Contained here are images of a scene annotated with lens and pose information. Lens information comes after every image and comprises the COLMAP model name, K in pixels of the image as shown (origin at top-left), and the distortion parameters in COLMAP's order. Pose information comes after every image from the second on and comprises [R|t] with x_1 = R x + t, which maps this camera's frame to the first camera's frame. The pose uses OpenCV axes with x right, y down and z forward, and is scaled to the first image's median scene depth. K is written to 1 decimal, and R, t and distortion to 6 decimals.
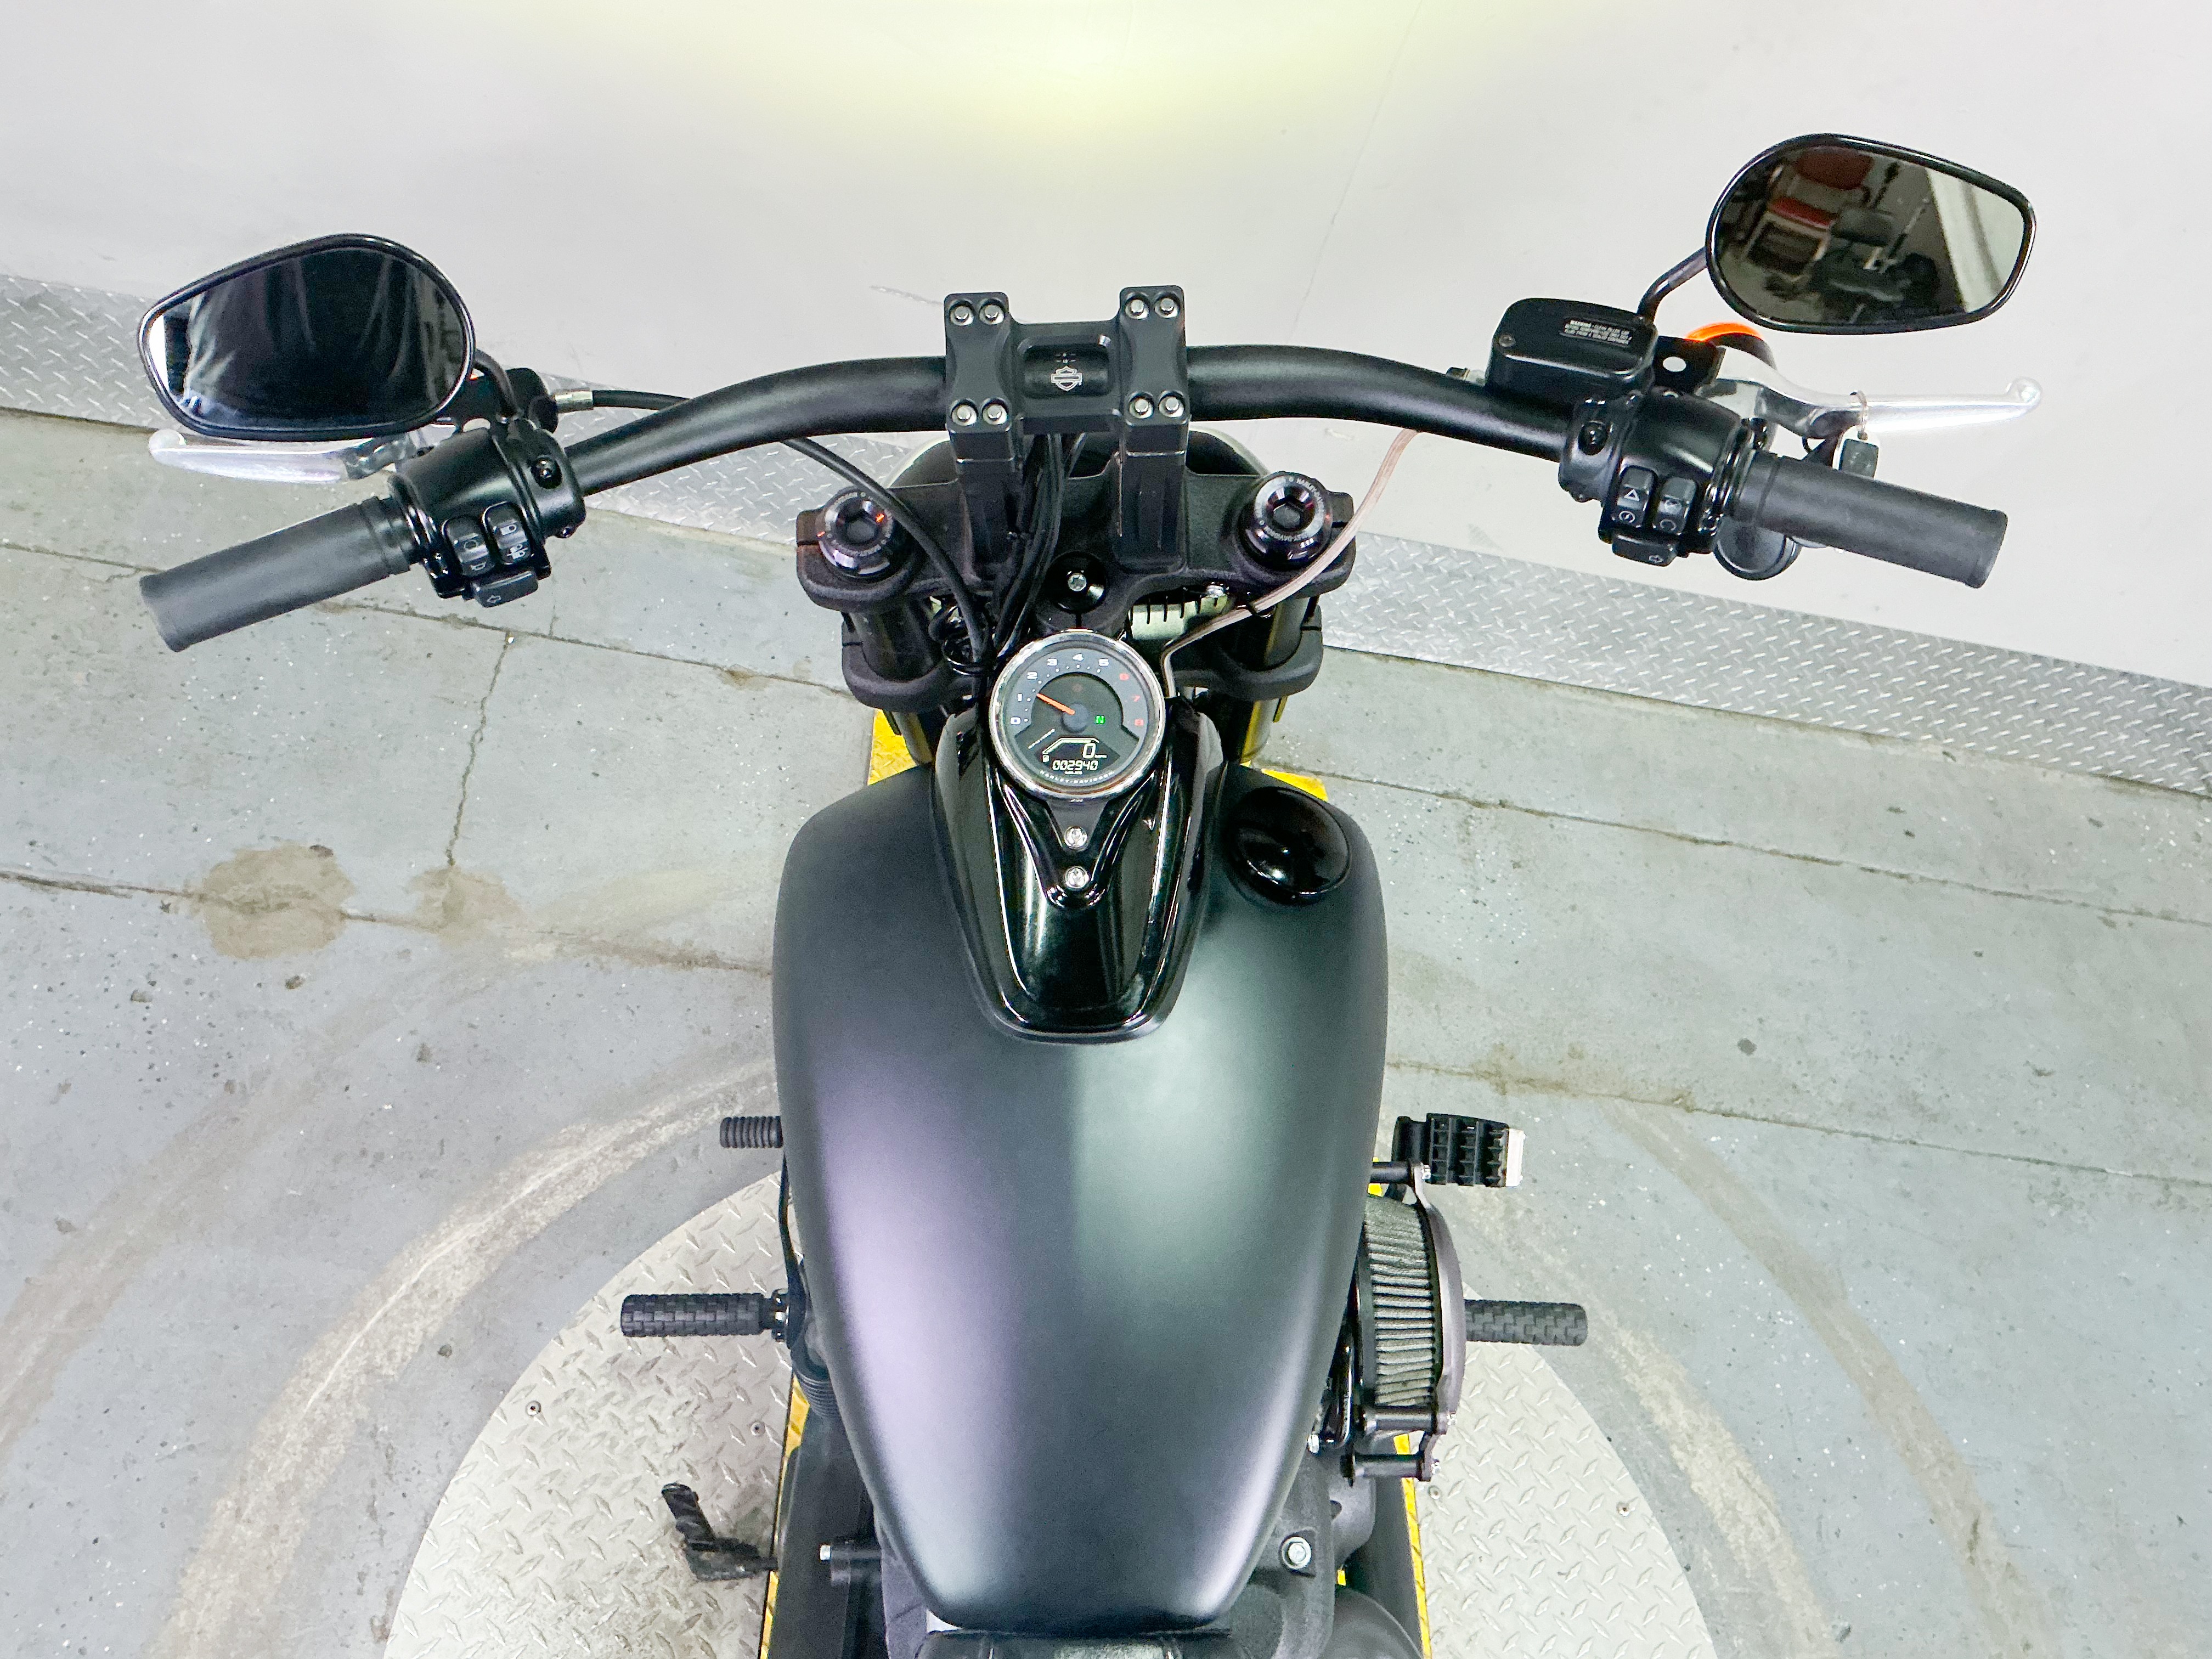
lens RADIAL K [[1775.1, 0, 1112.6], [0, 1775.1, 872.1], [0, 0, 1]] dist [0.132850, -0.295628]
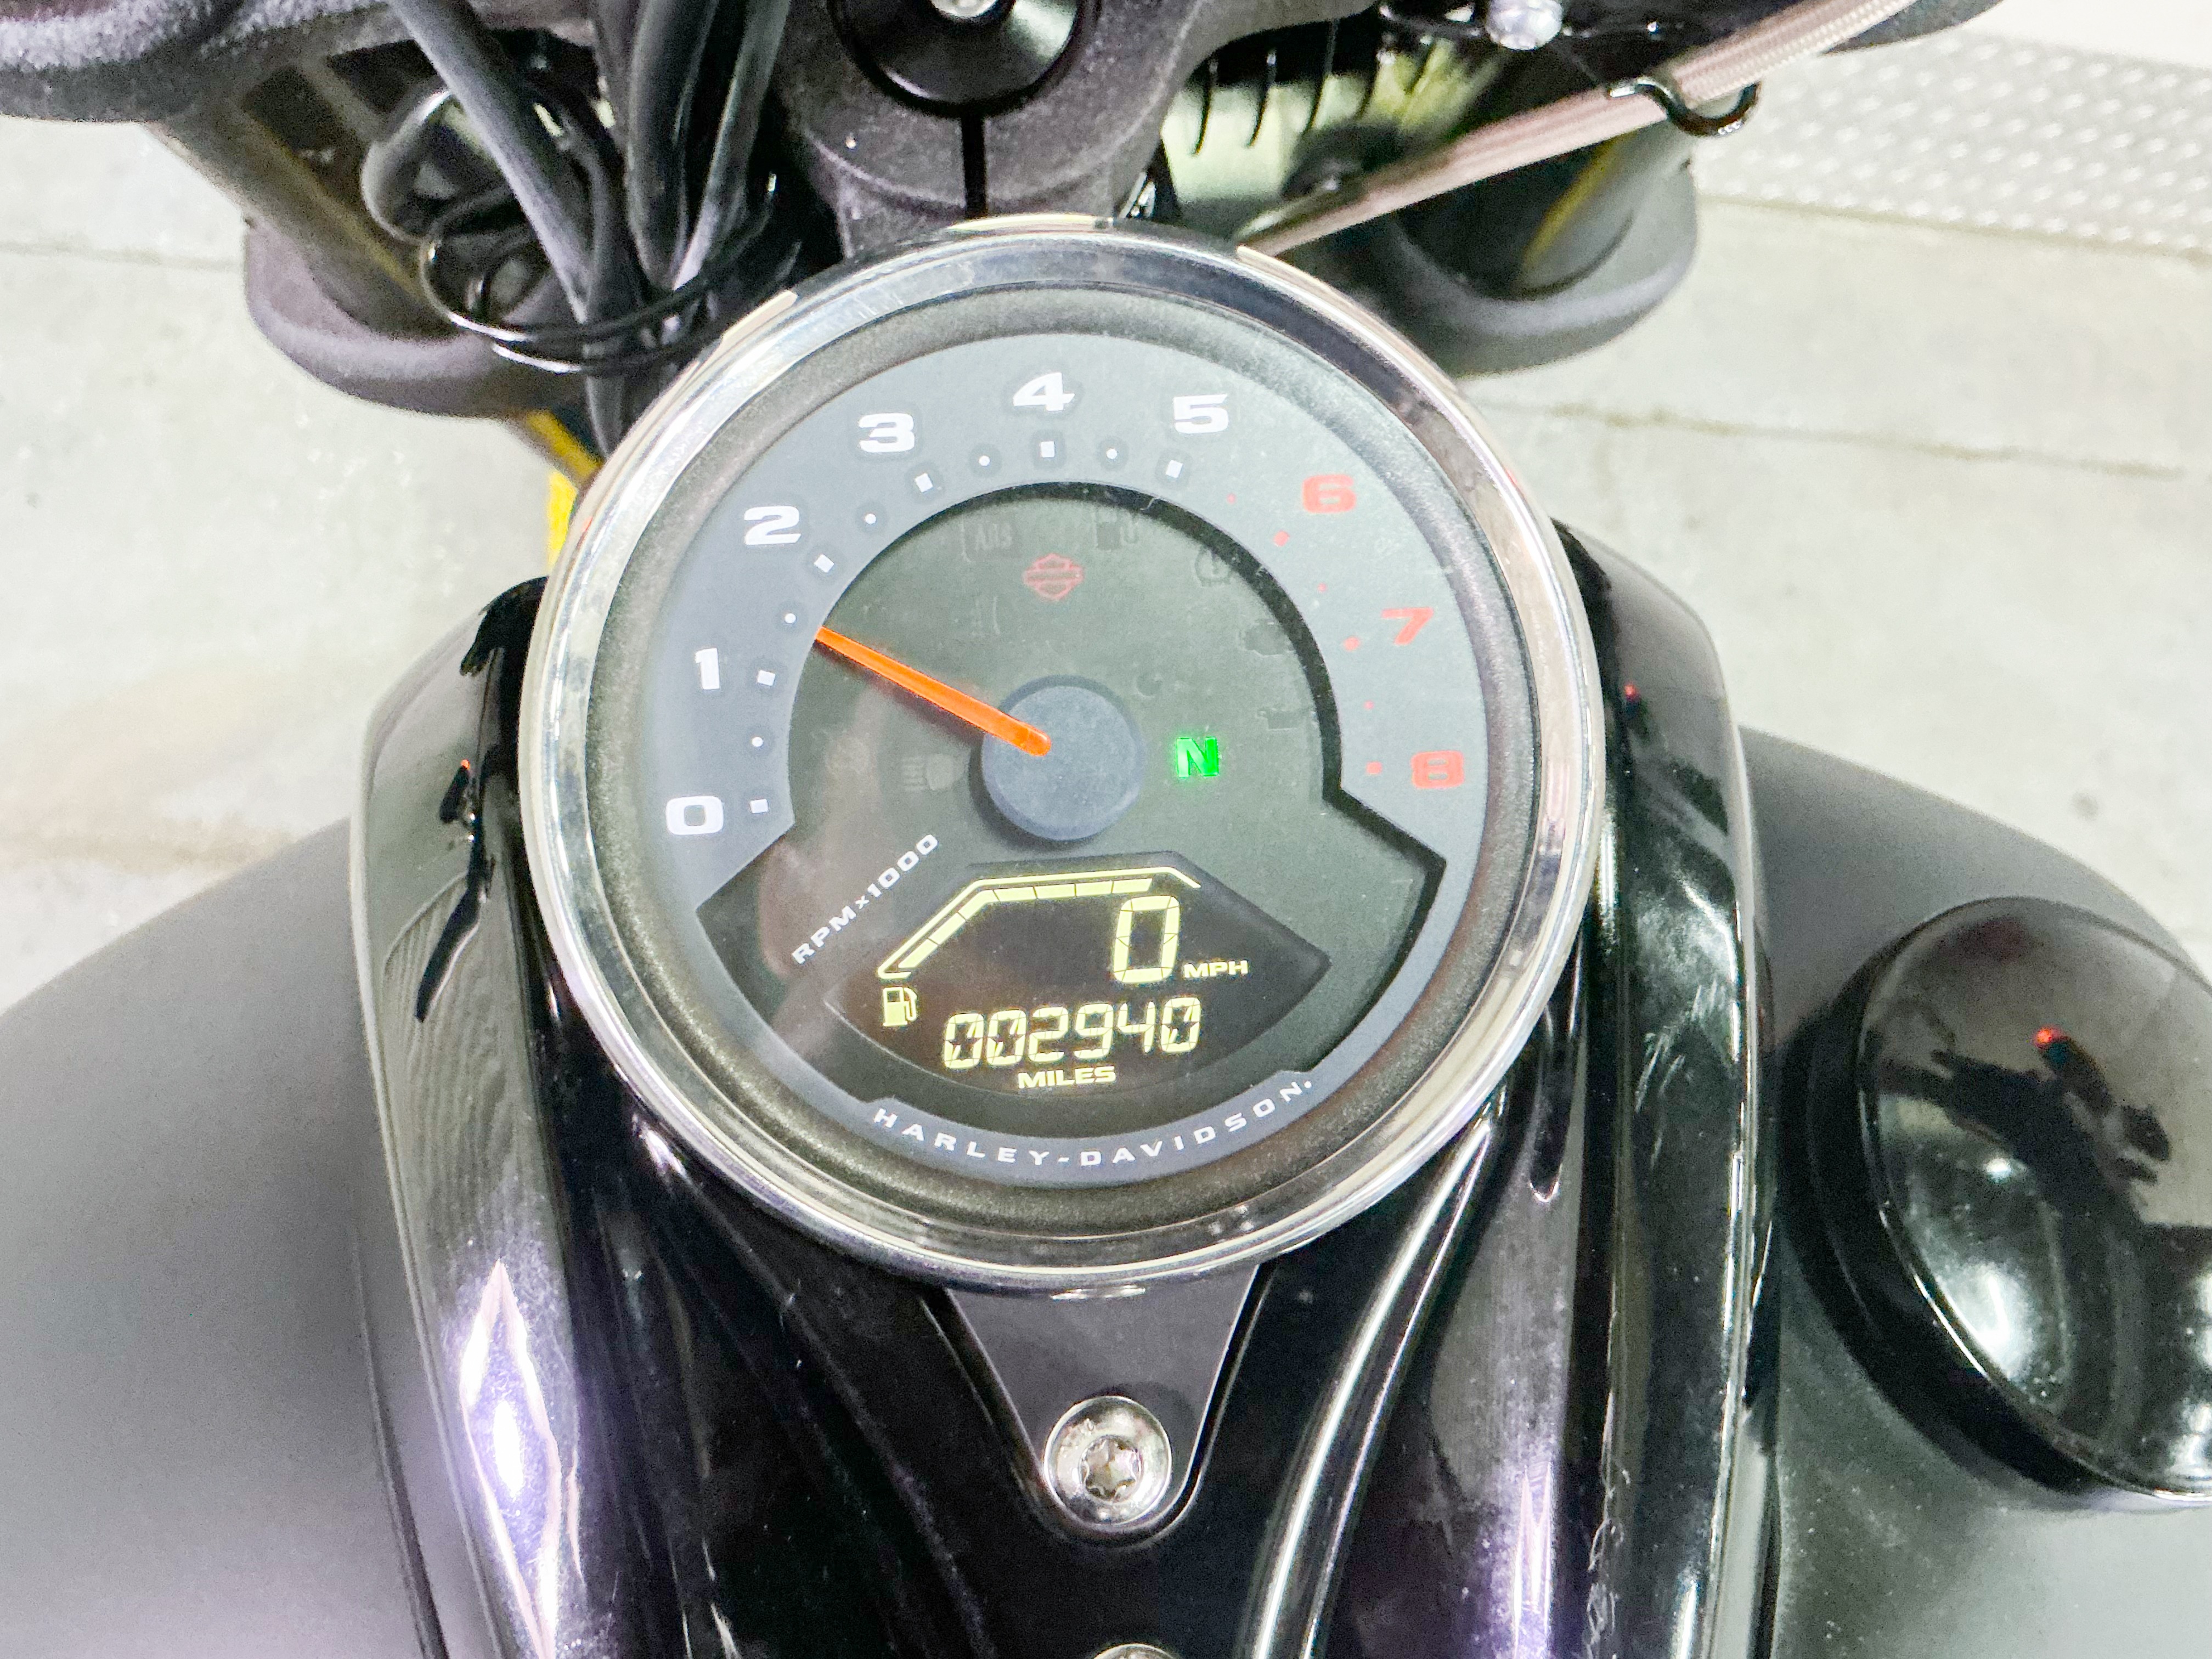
lens RADIAL K [[2076.3, 0, 1075.4], [0, 2076.3, 820.6], [0, 0, 1]] dist [0.157328, -0.327516]
pose [[0.996480, -0.075003, 0.037436, -0.009909], [0.067286, 0.982011, 0.176430, -0.042960], [-0.049996, -0.173290, 0.983601, 0.297510]]
